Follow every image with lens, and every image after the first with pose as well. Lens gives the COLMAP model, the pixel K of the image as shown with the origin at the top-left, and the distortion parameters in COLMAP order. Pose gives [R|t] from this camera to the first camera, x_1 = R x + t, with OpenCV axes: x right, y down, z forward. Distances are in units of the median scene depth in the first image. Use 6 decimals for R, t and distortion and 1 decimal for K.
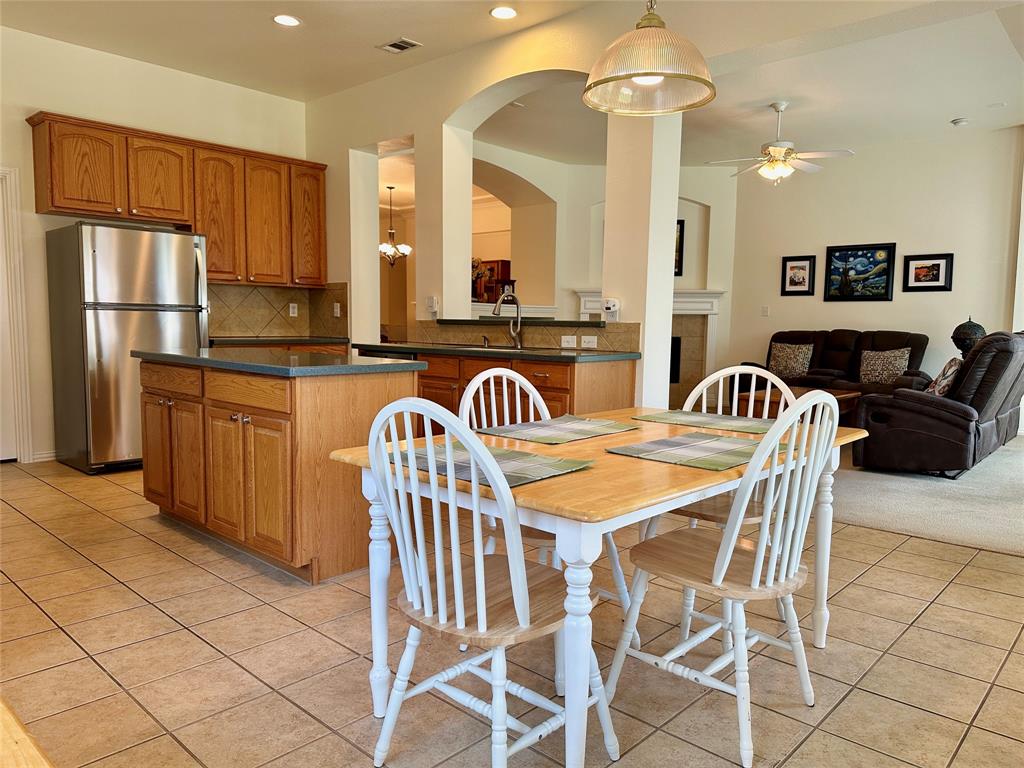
lens RADIAL K [[728.7, 0, 482.5], [0, 728.7, 393.1], [0, 0, 1]] dist [-0.104298, 0.086282]
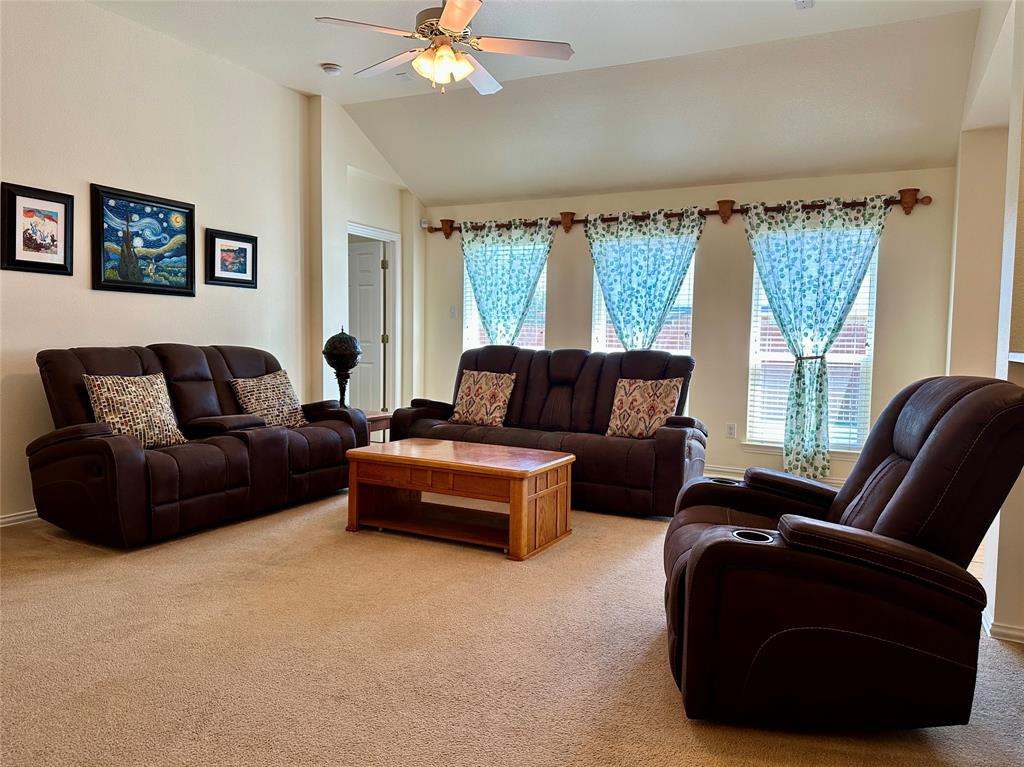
lens RADIAL K [[703.6, 0, 512.0], [0, 703.6, 383.5], [0, 0, 1]] dist [-0.006974, -0.019598]
pose [[-0.295240, -0.069215, 0.952913, -0.105178], [0.073828, 0.992738, 0.094981, -0.092071], [-0.952566, 0.098394, -0.287986, 0.918645]]
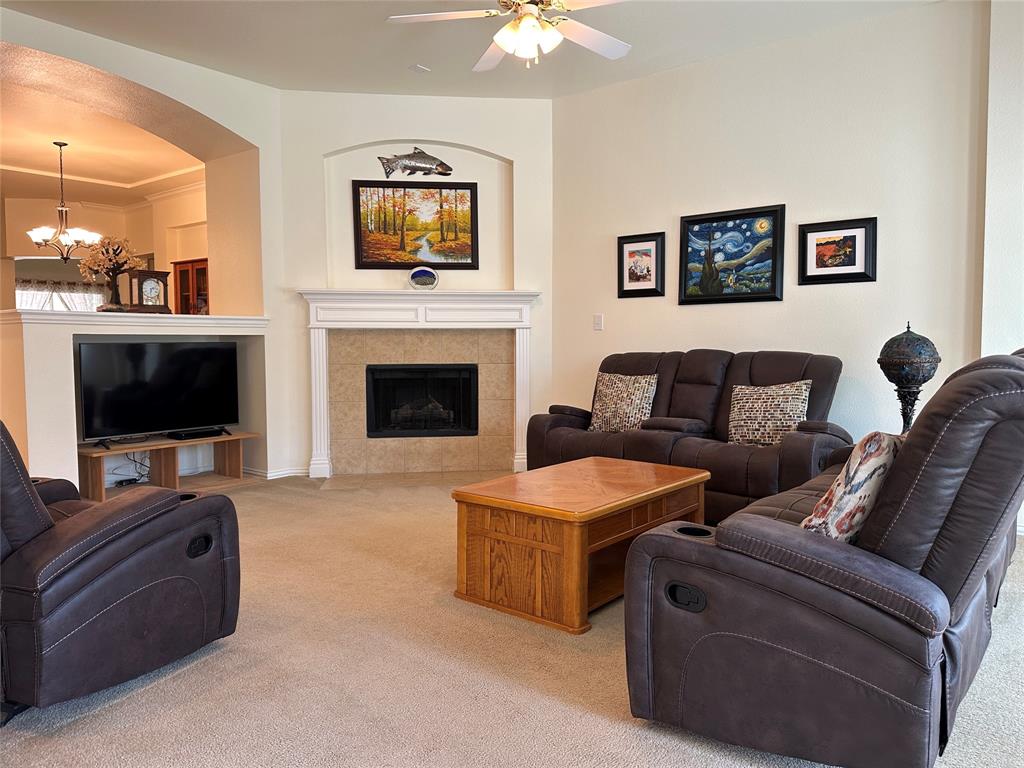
lens RADIAL K [[703.6, 0, 512.0], [0, 703.6, 384.0], [0, 0, 1]] dist [-0.006974, -0.019598]
pose [[0.995706, -0.018486, 0.090710, 0.293314], [0.021966, 0.999054, -0.037524, -0.042086], [-0.089931, 0.039356, 0.995170, 0.430262]]
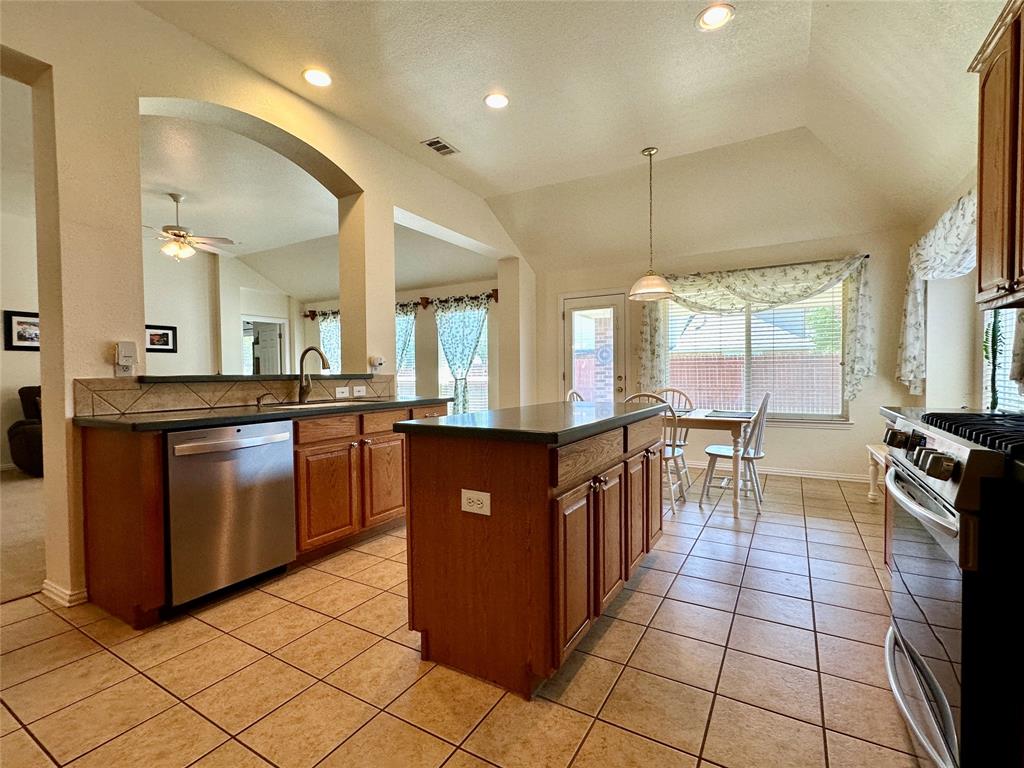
lens RADIAL K [[488.0, 0, 494.2], [0, 488.0, 385.4], [0, 0, 1]] dist [0.018626, 0.021814]
pose [[-0.214581, -0.029376, 0.976264, -0.434709], [0.108192, 0.992681, 0.053650, -0.059790], [-0.970695, 0.117137, -0.209832, 0.562184]]
